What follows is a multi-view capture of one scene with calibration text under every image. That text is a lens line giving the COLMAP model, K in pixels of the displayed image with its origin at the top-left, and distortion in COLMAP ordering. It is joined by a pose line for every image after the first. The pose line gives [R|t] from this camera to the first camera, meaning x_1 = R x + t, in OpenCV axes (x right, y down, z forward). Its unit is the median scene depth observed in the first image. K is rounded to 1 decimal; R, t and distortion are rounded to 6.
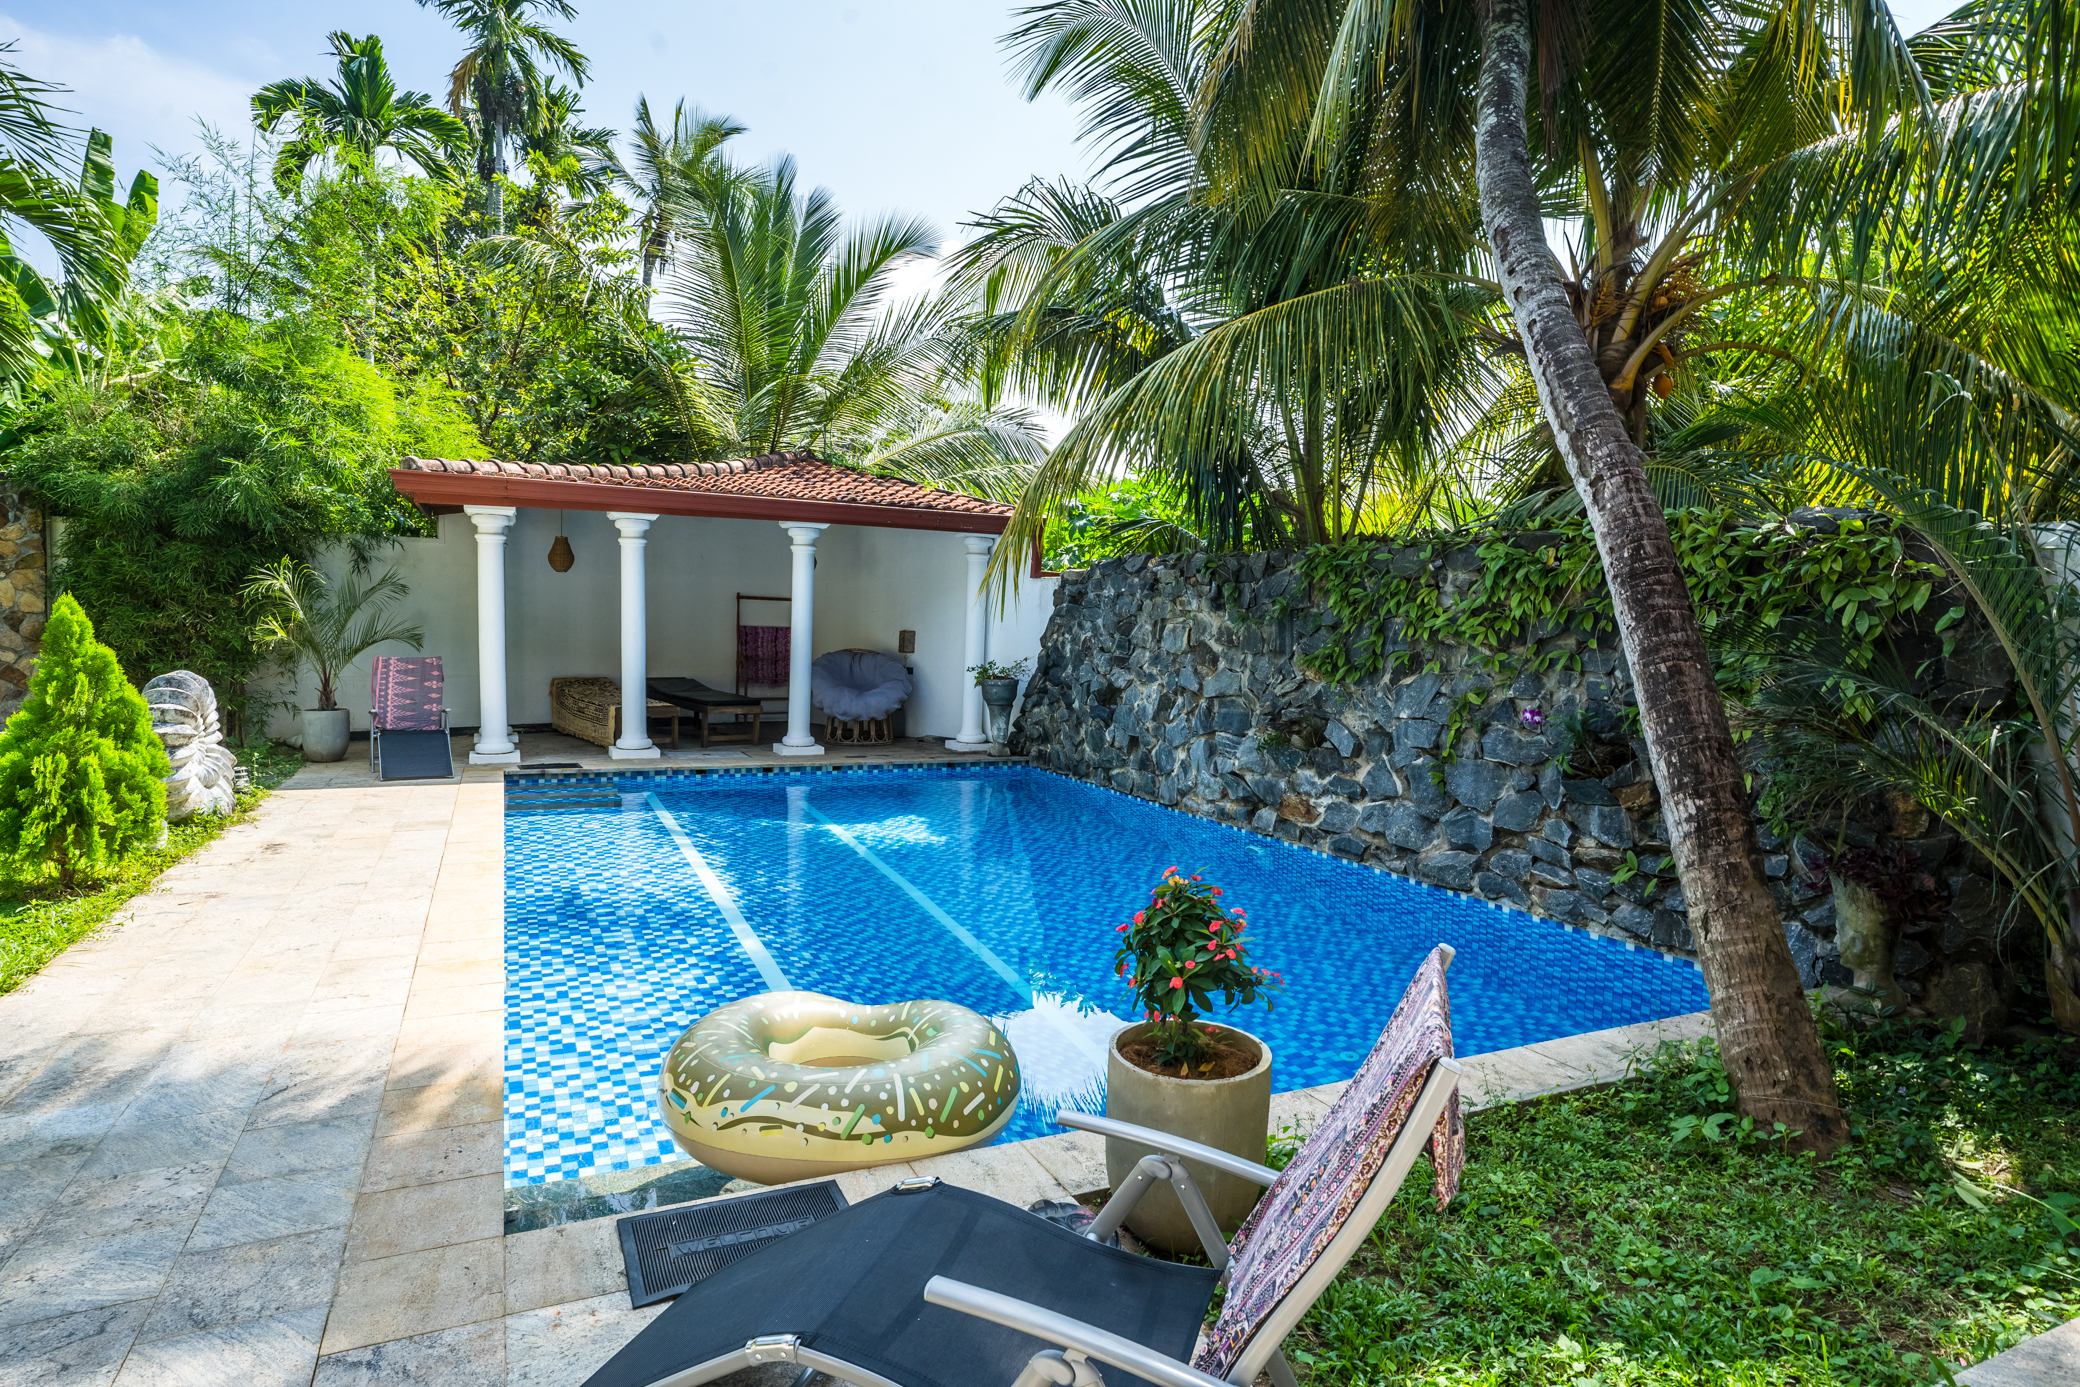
lens RADIAL K [[1155.2, 0, 1040.0], [0, 1155.2, 689.6], [0, 0, 1]] dist [0.000791, 0.000698]
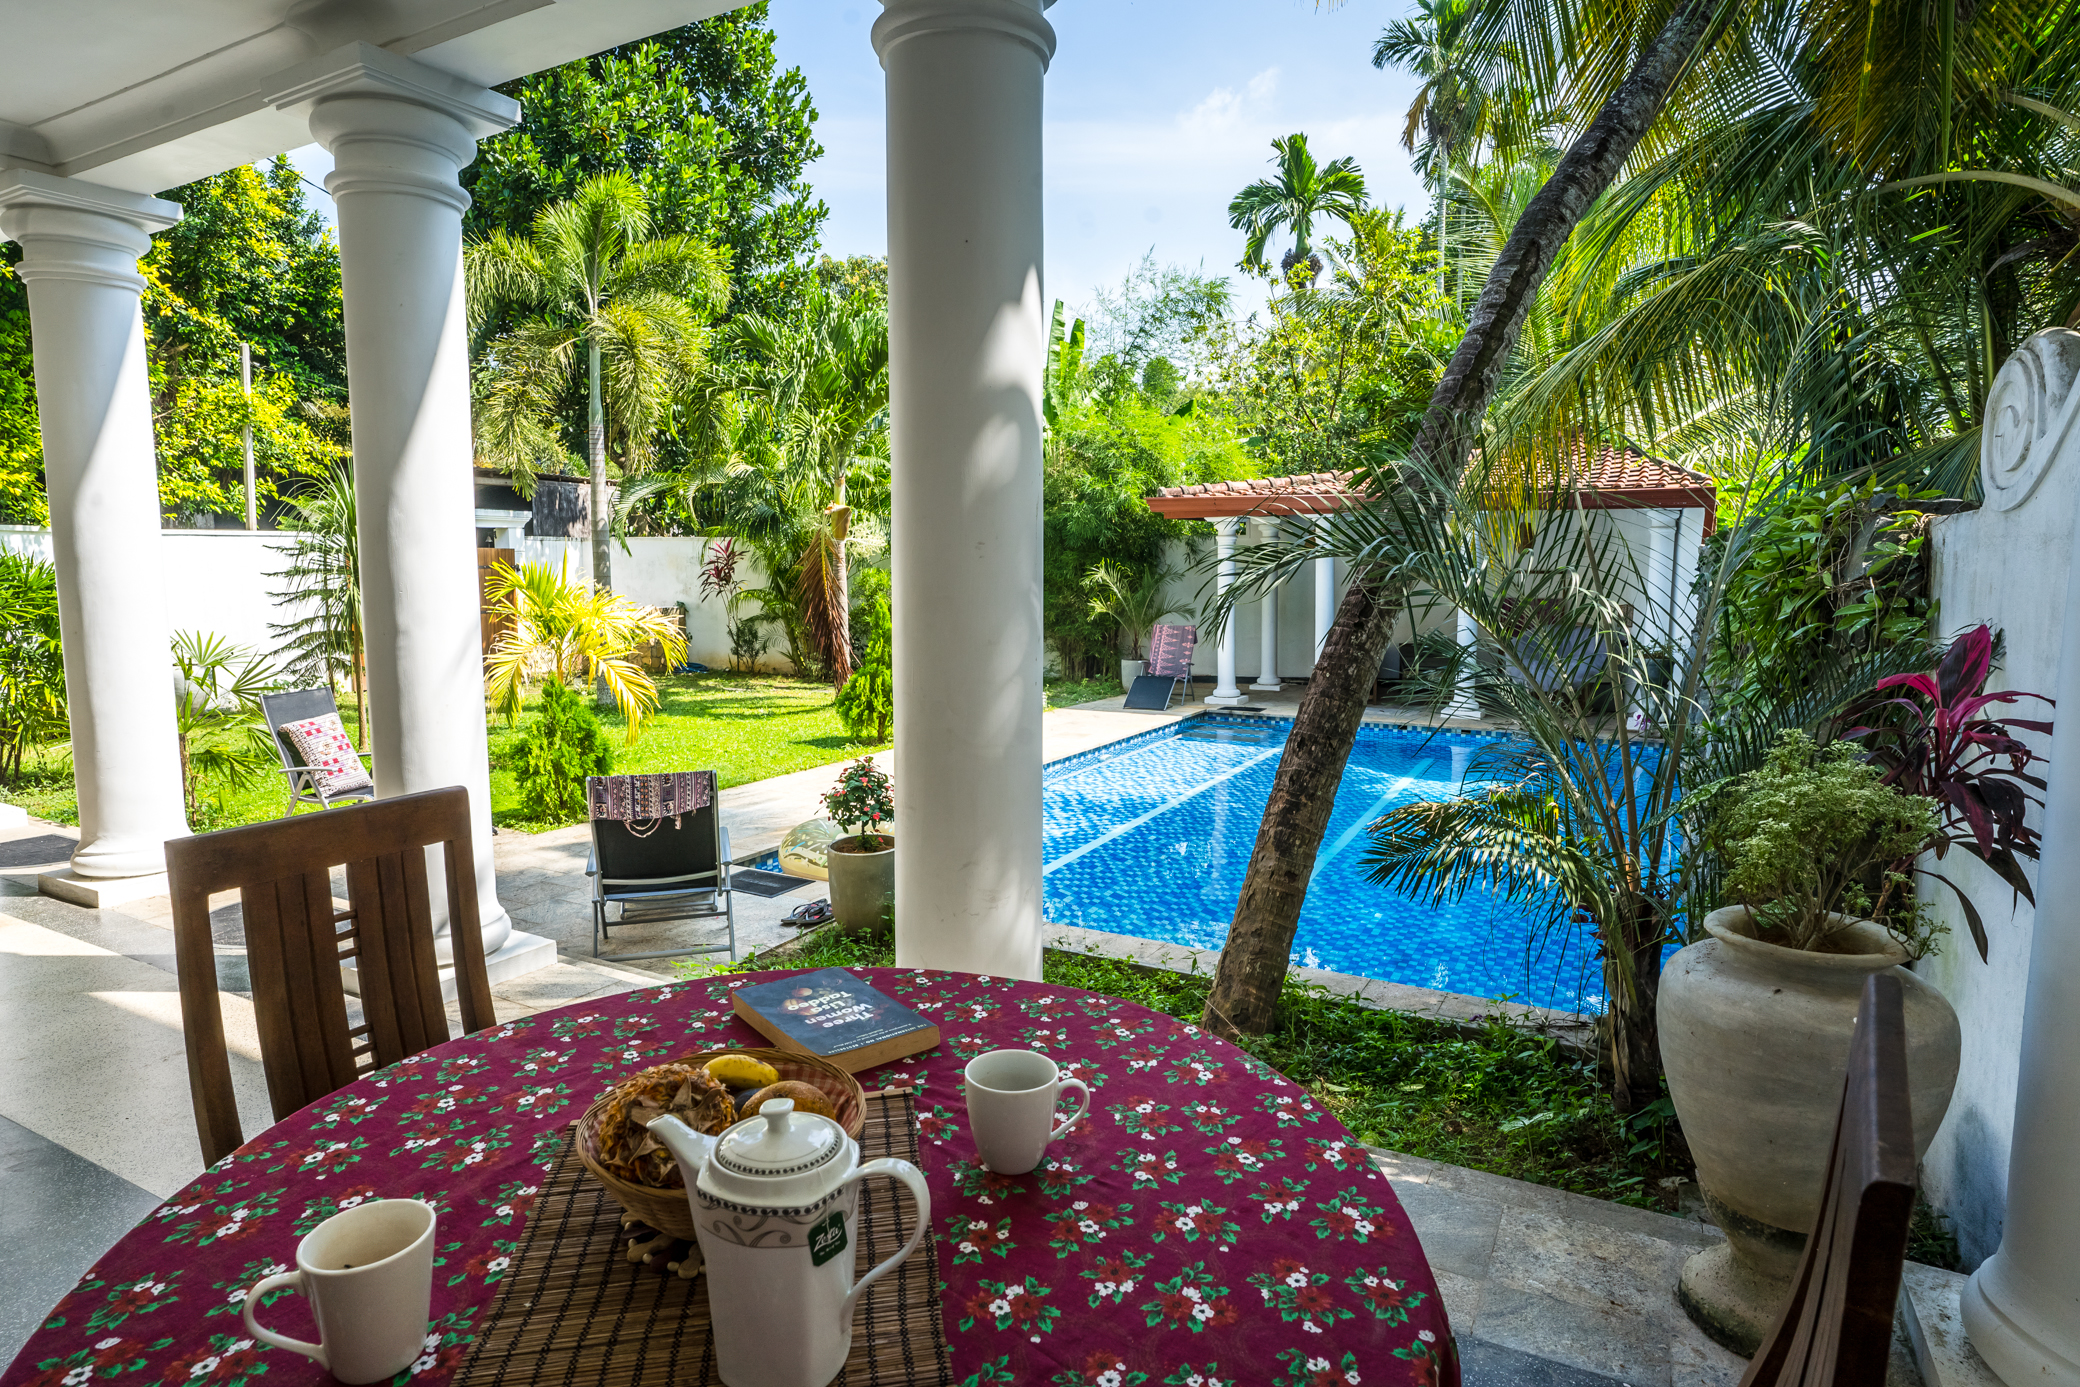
lens RADIAL K [[1278.8, 0, 1015.0], [0, 1278.8, 695.7], [0, 0, 1]] dist [-0.047827, 0.040648]
pose [[0.534090, 0.066041, -0.842844, 0.582033], [-0.032470, 0.997811, 0.057608, -0.021747], [0.844804, -0.003401, 0.535065, -0.013527]]
